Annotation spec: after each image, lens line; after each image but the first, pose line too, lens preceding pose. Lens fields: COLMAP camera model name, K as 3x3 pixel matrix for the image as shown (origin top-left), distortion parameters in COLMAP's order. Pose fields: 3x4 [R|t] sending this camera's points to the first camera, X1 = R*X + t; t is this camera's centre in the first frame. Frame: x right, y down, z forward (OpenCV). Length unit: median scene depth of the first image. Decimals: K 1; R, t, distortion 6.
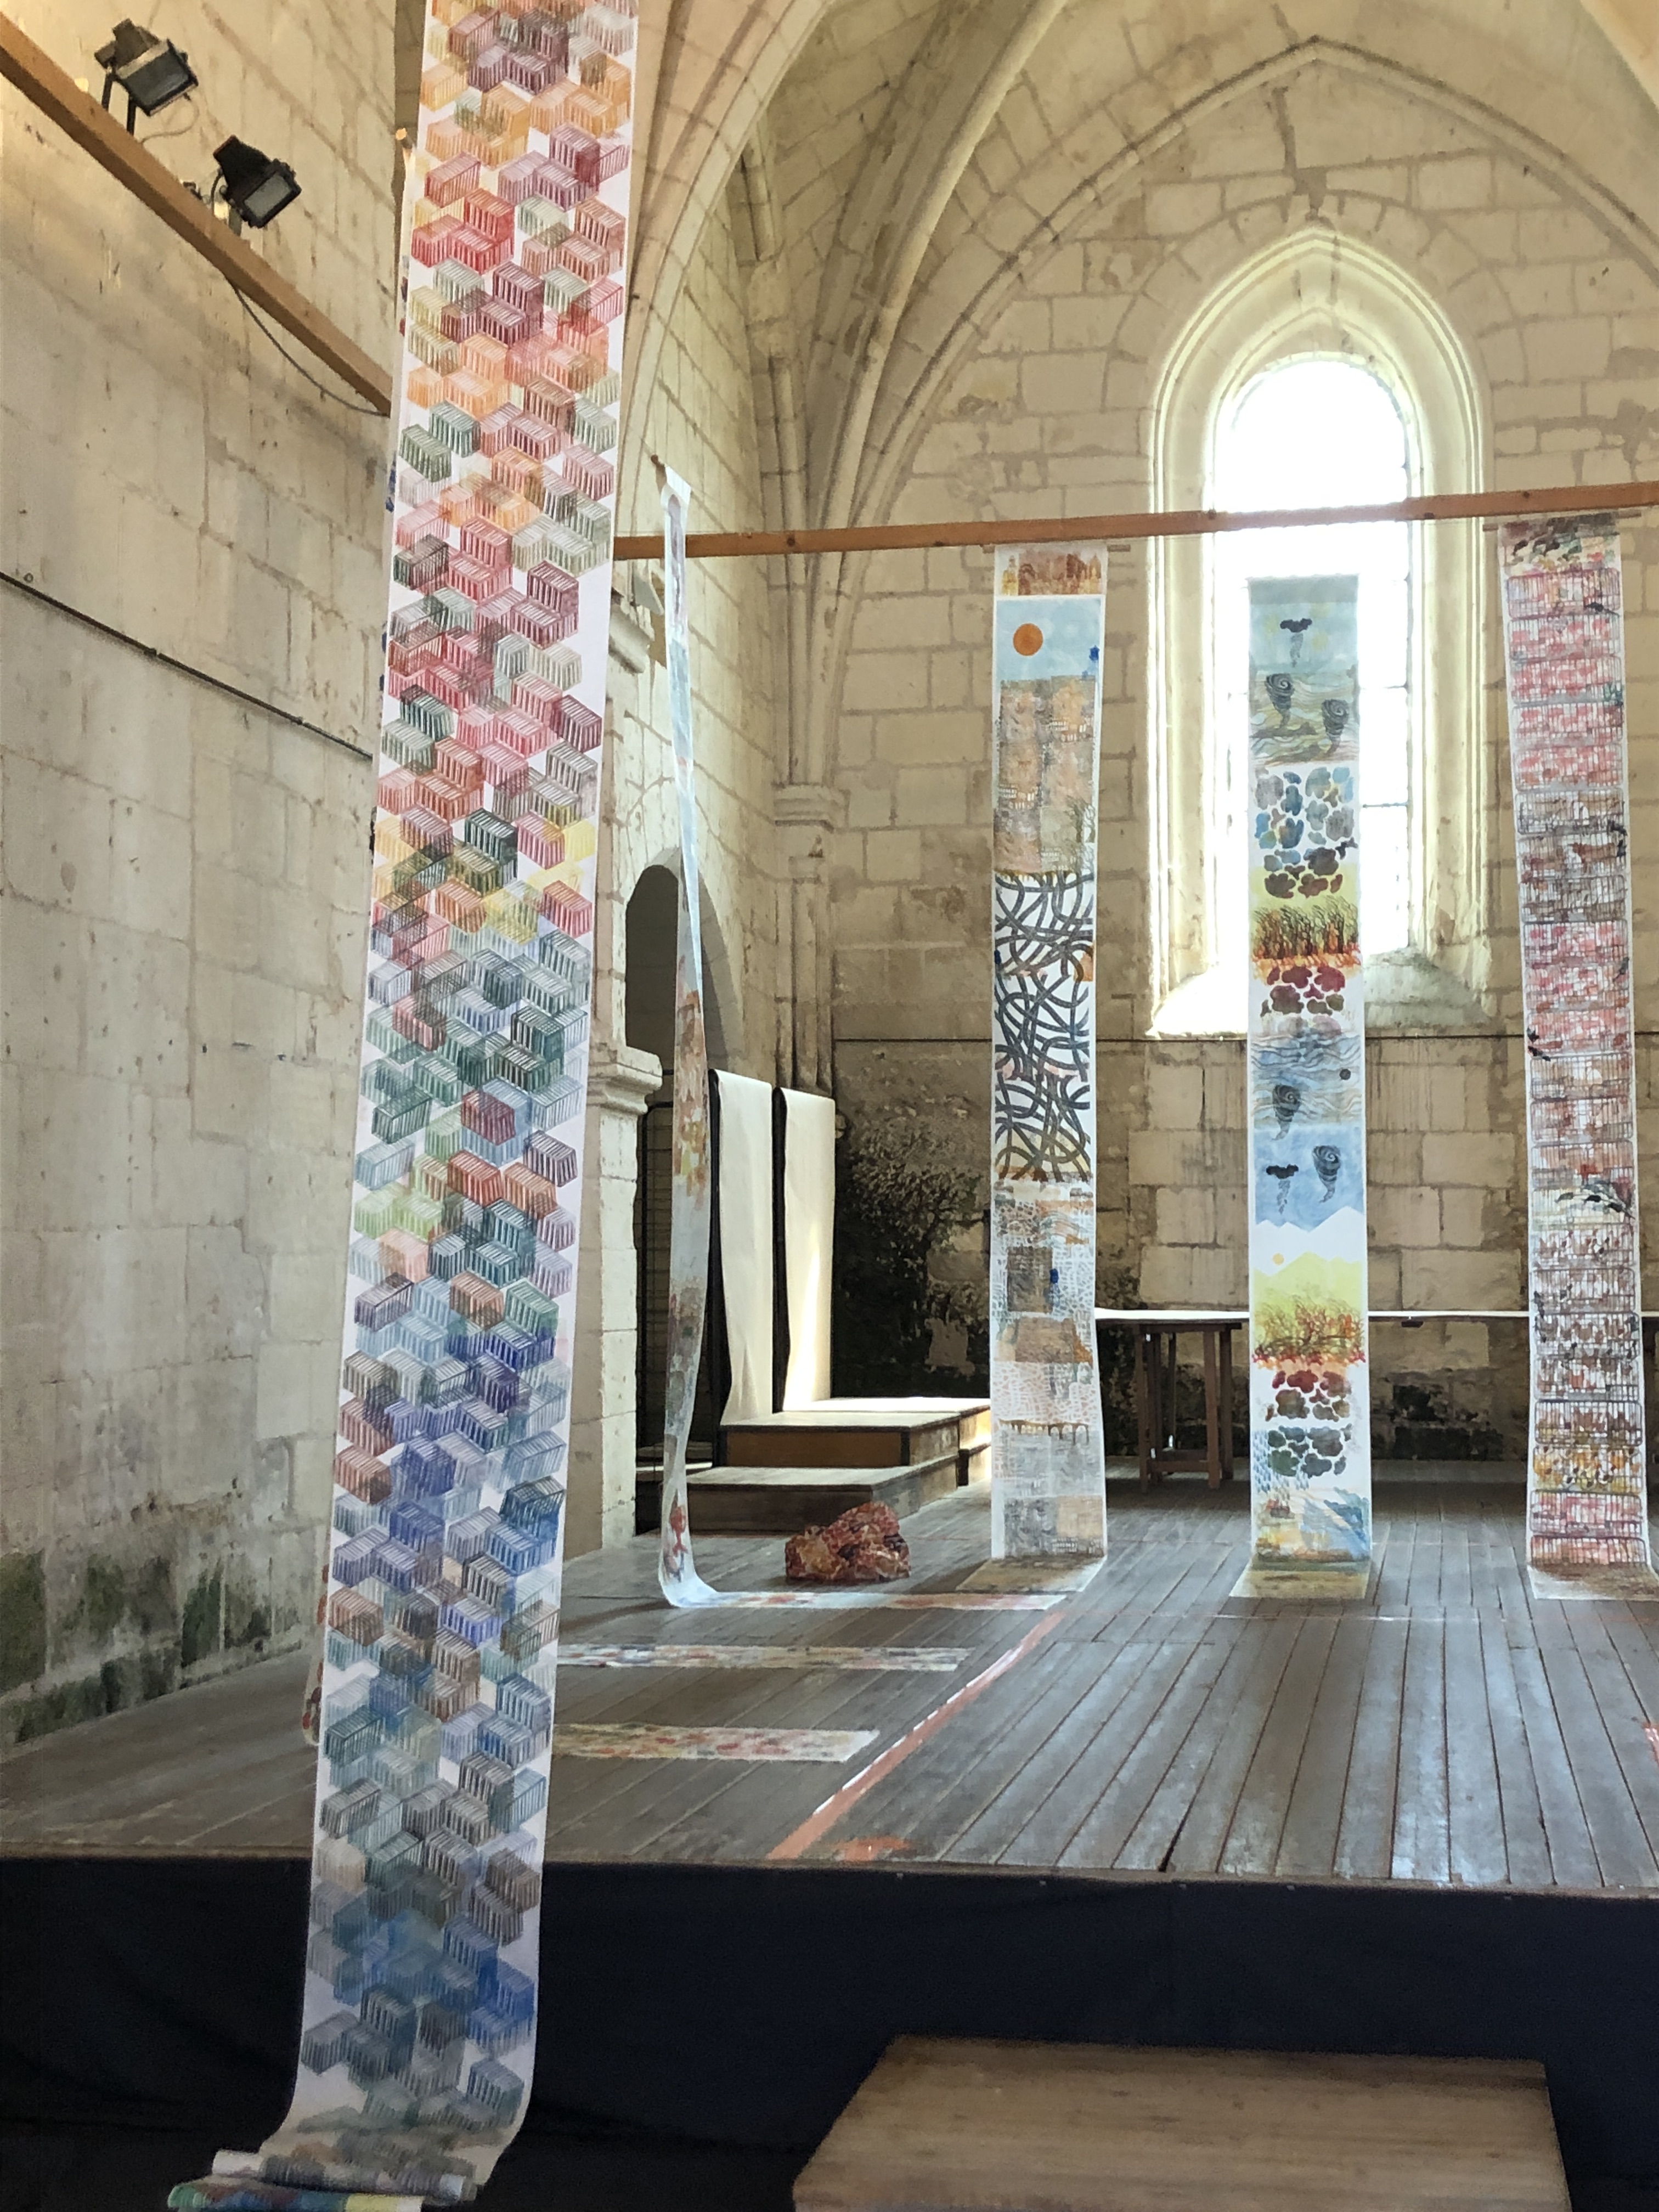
lens RADIAL K [[3032.6, 0, 847.7], [0, 3032.6, 1092.5], [0, 0, 1]] dist [0.211136, -0.835394]
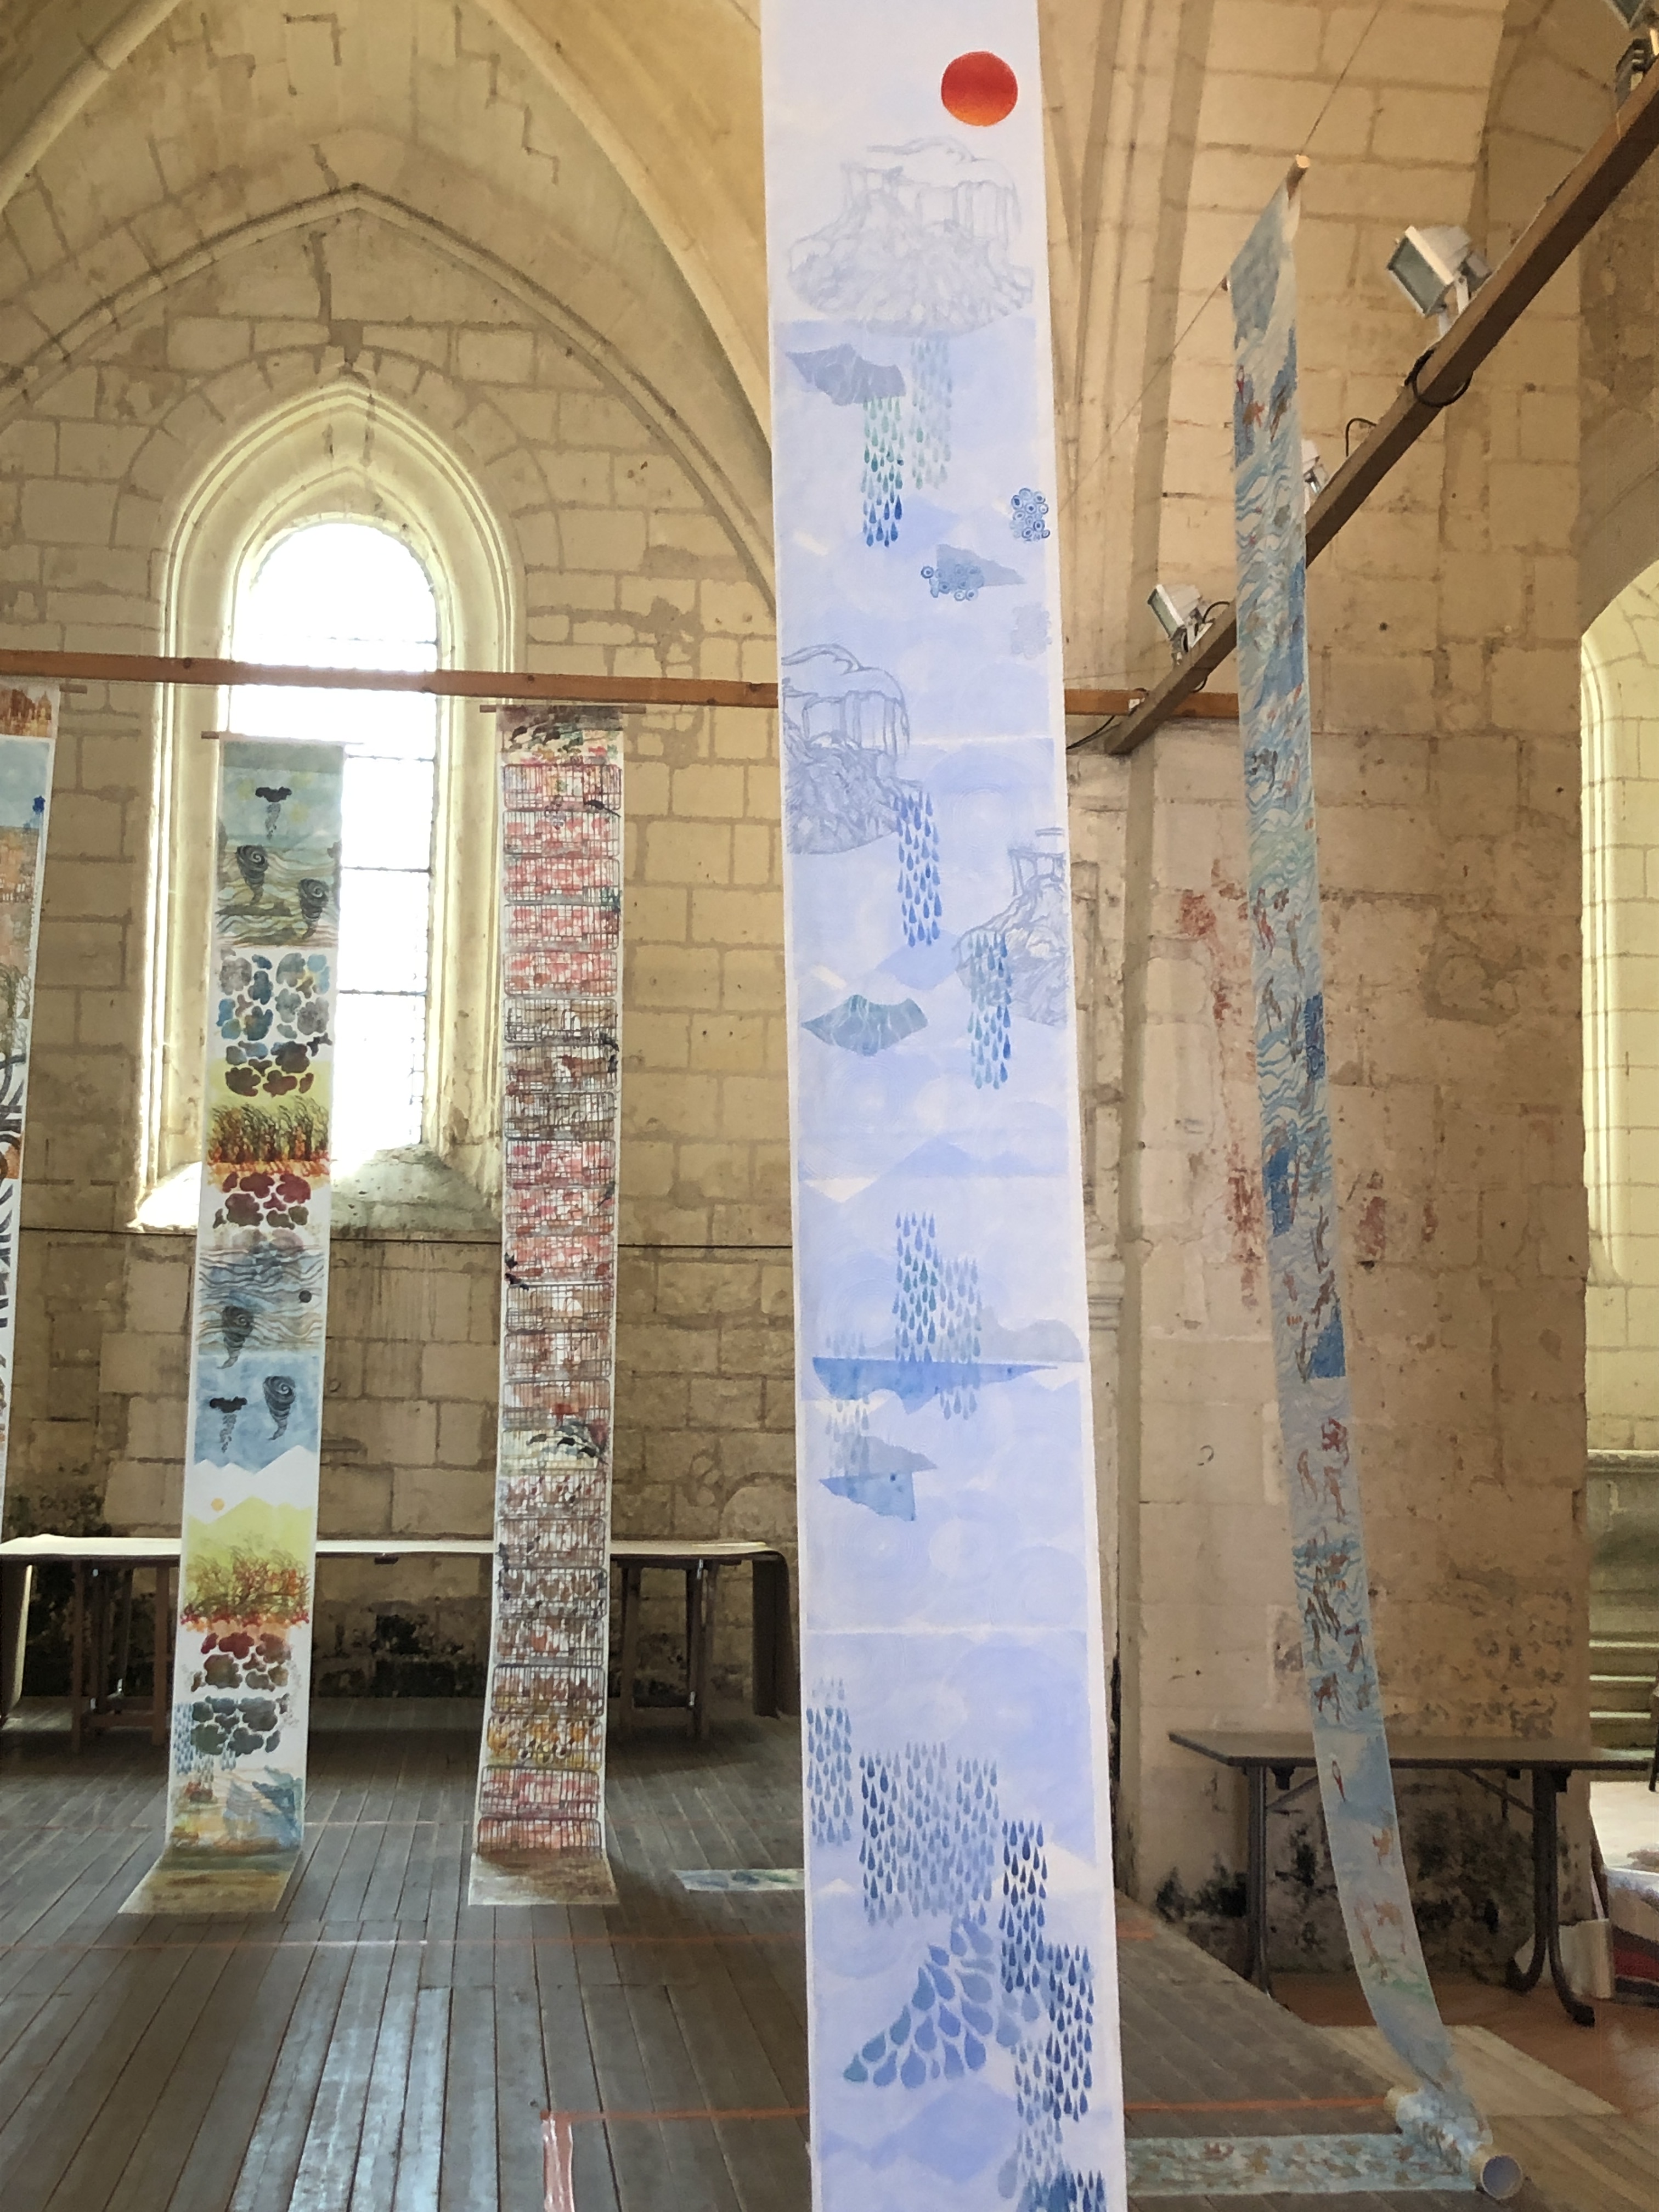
lens RADIAL K [[3032.6, 0, 847.7], [0, 3032.6, 1092.5], [0, 0, 1]] dist [0.211136, -0.835394]
pose [[0.953145, 0.054681, 0.297532, 0.045257], [-0.037940, 0.997370, -0.061759, -0.016265], [-0.300126, 0.047577, 0.952712, 0.096880]]
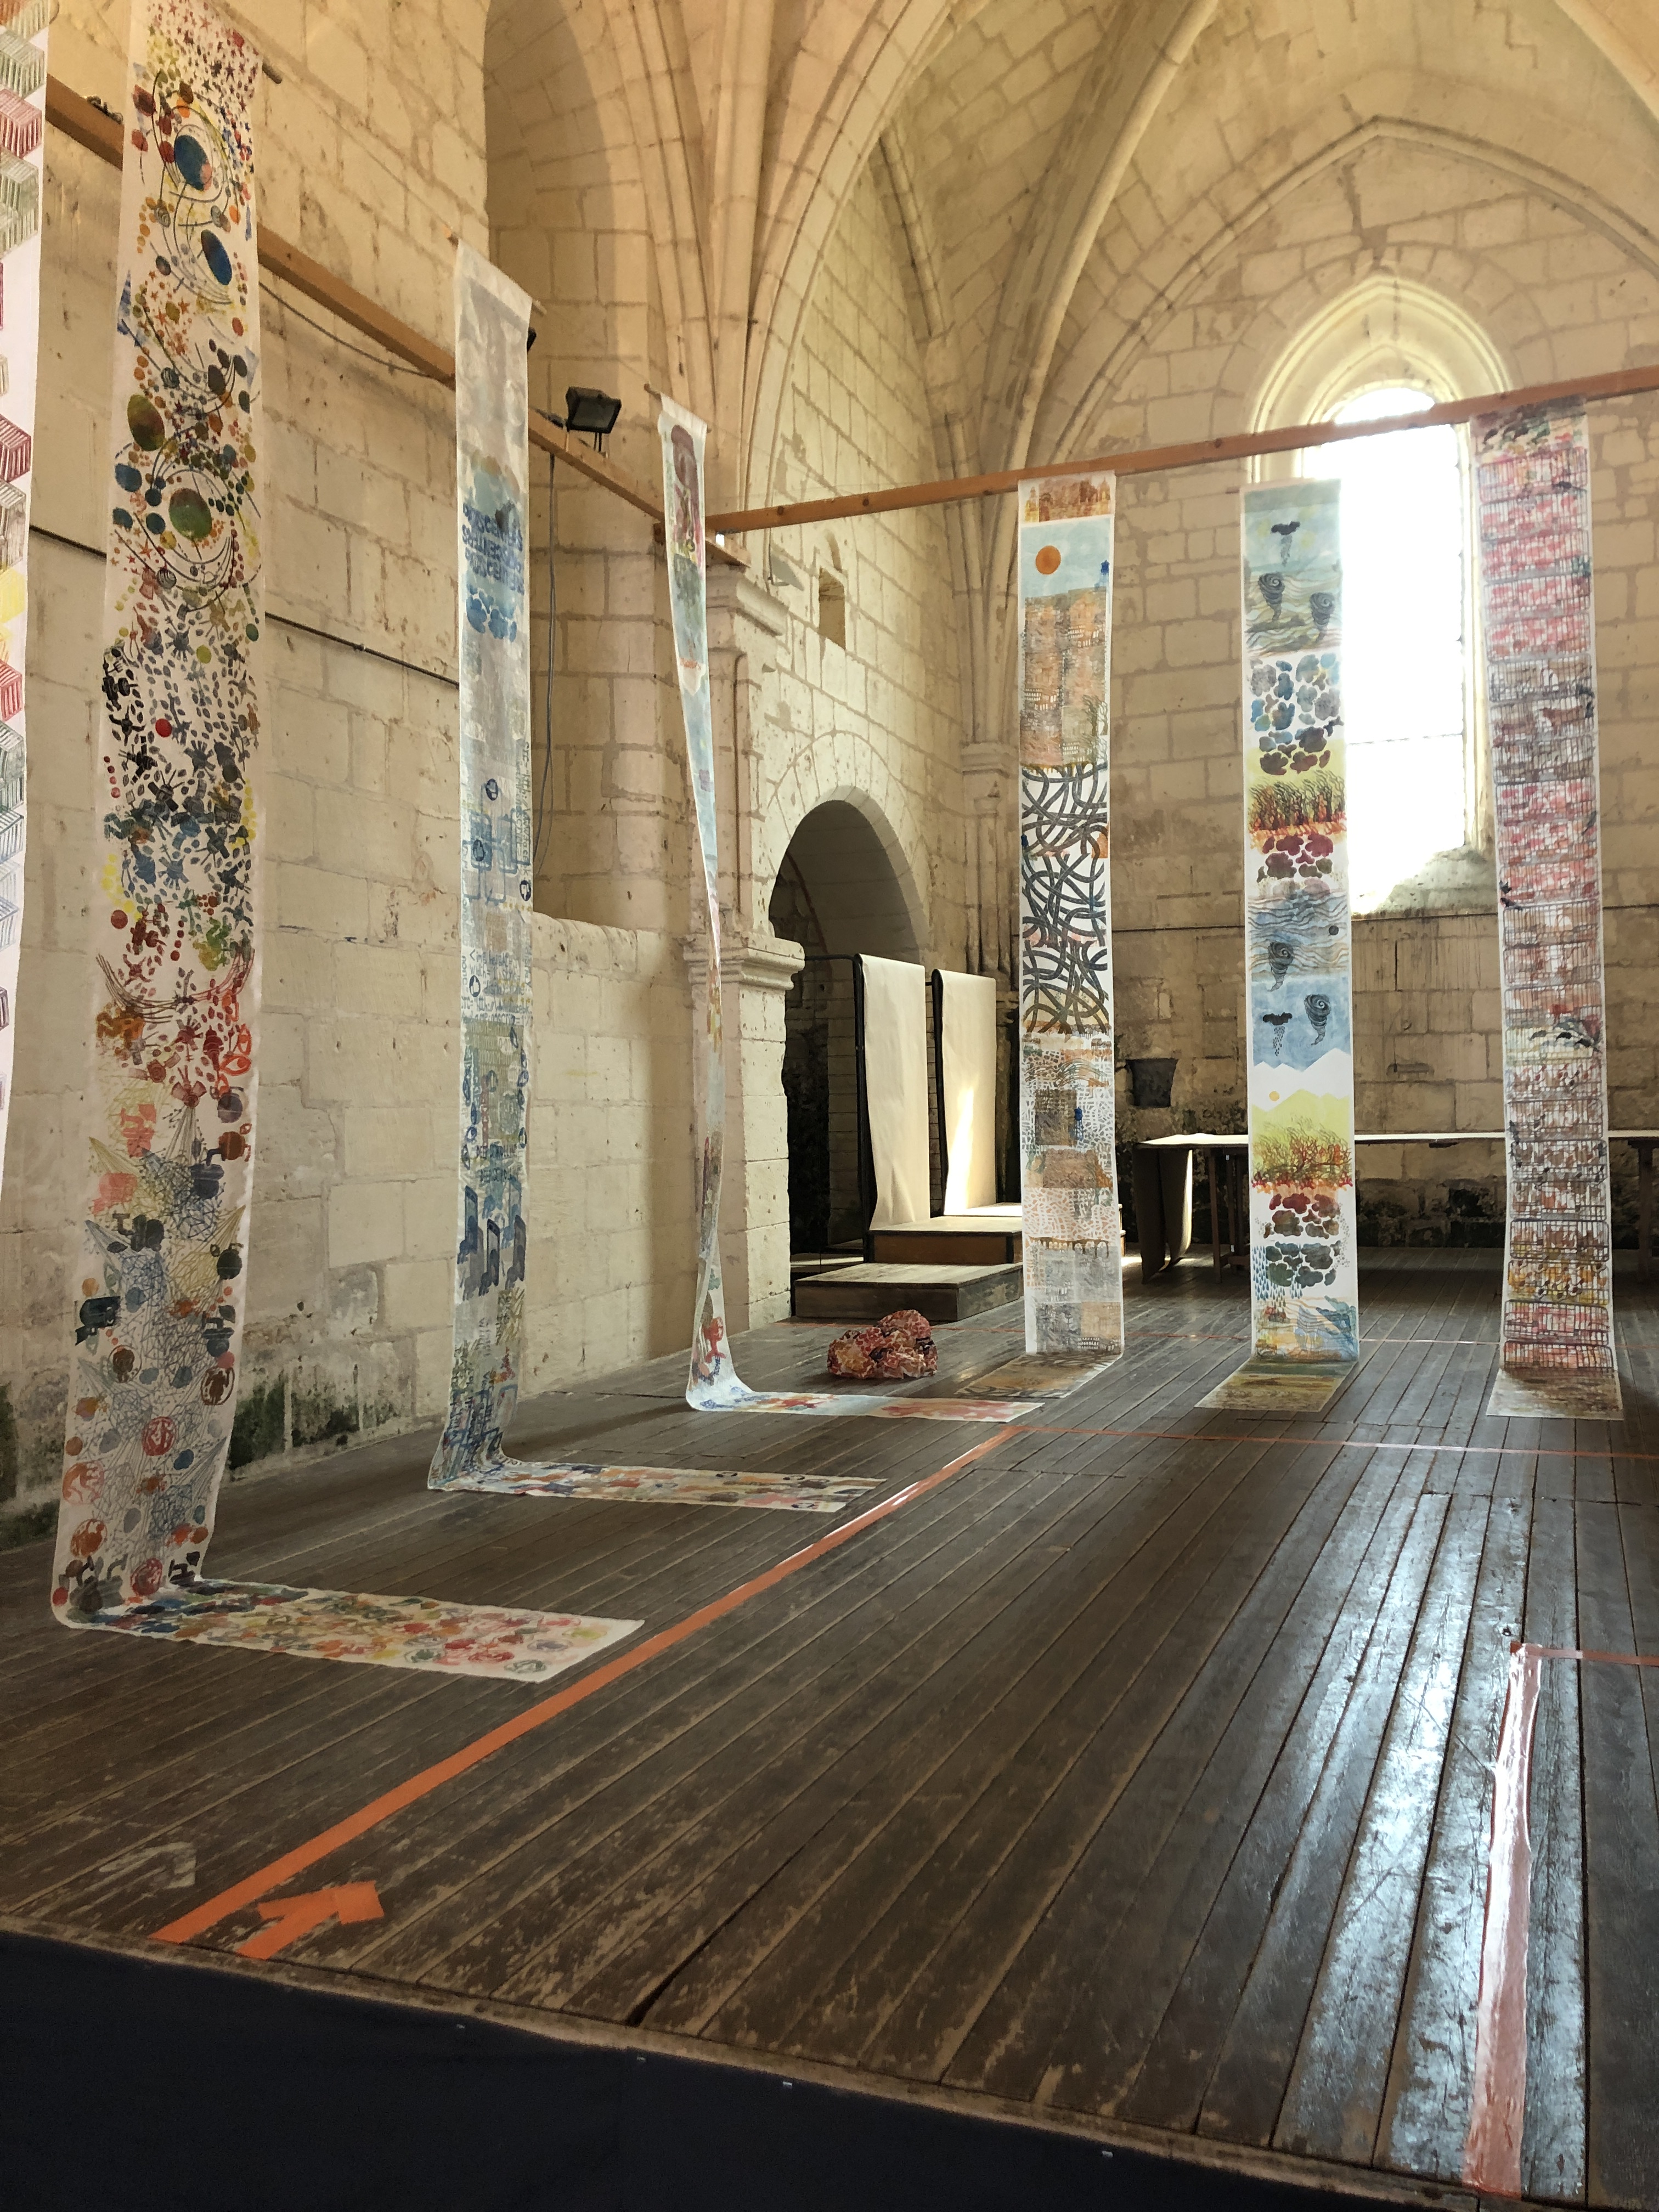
lens RADIAL K [[1840.4, 0, 818.8], [0, 1840.4, 1095.7], [0, 0, 1]] dist [0.016471, 0.002631]
pose [[0.980504, -0.015885, -0.195854, 0.109175], [0.026724, 0.998246, 0.052829, 0.013884], [0.194671, -0.057033, 0.979209, 0.296532]]
